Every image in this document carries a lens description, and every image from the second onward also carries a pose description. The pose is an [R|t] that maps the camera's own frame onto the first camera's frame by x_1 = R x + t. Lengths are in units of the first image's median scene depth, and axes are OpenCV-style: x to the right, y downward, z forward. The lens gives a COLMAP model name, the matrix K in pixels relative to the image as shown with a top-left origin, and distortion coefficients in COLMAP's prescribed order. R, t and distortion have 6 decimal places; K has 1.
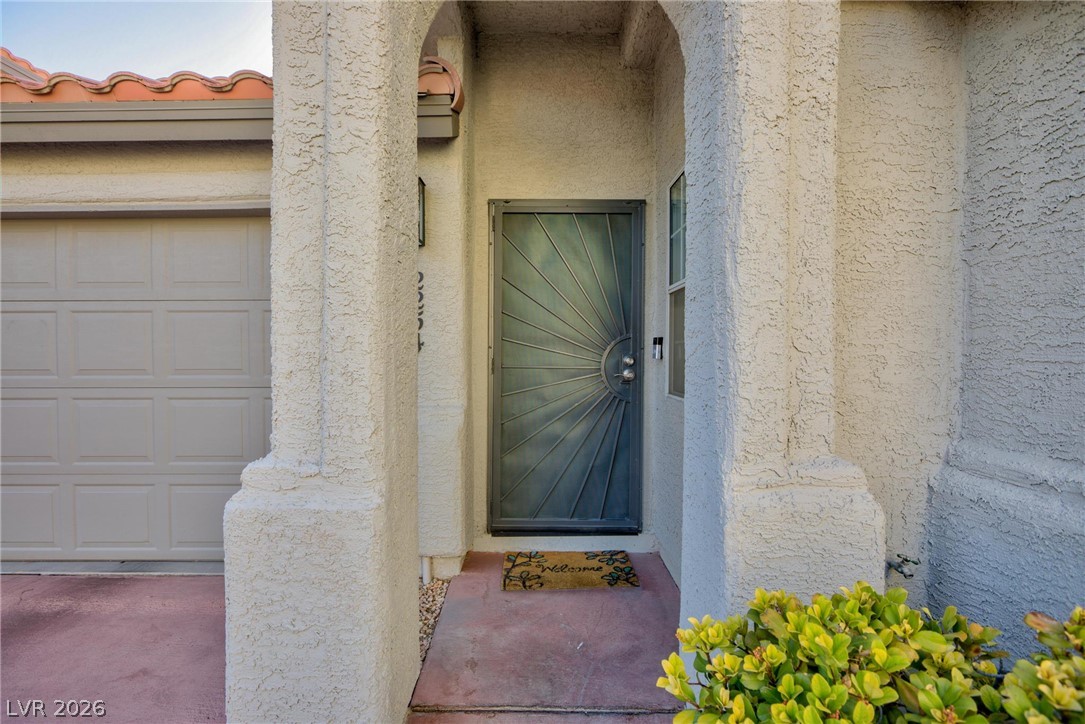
lens RADIAL K [[507.3, 0, 542.1], [0, 507.3, 359.1], [0, 0, 1]] dist [-0.027587, 0.012162]
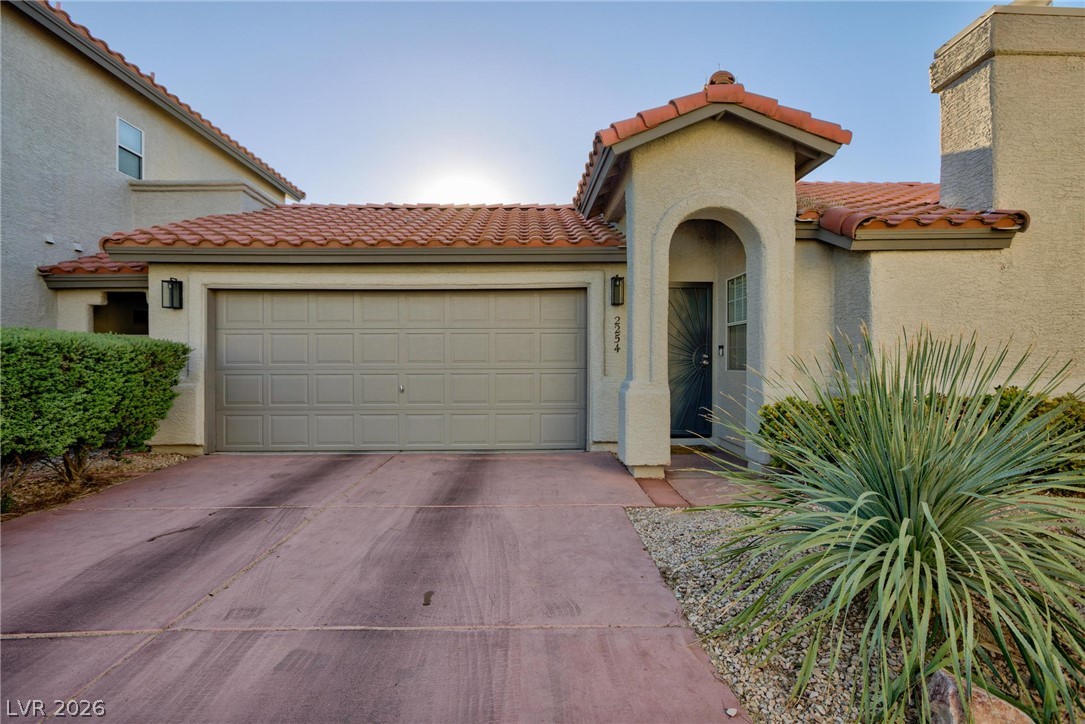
lens RADIAL K [[507.3, 0, 542.1], [0, 507.3, 360.5], [0, 0, 1]] dist [-0.027587, 0.012162]
pose [[0.999601, -0.001176, 0.028220, -0.640558], [0.001488, 0.999938, -0.011058, 0.047919], [-0.028205, 0.011095, 0.999541, -1.241342]]
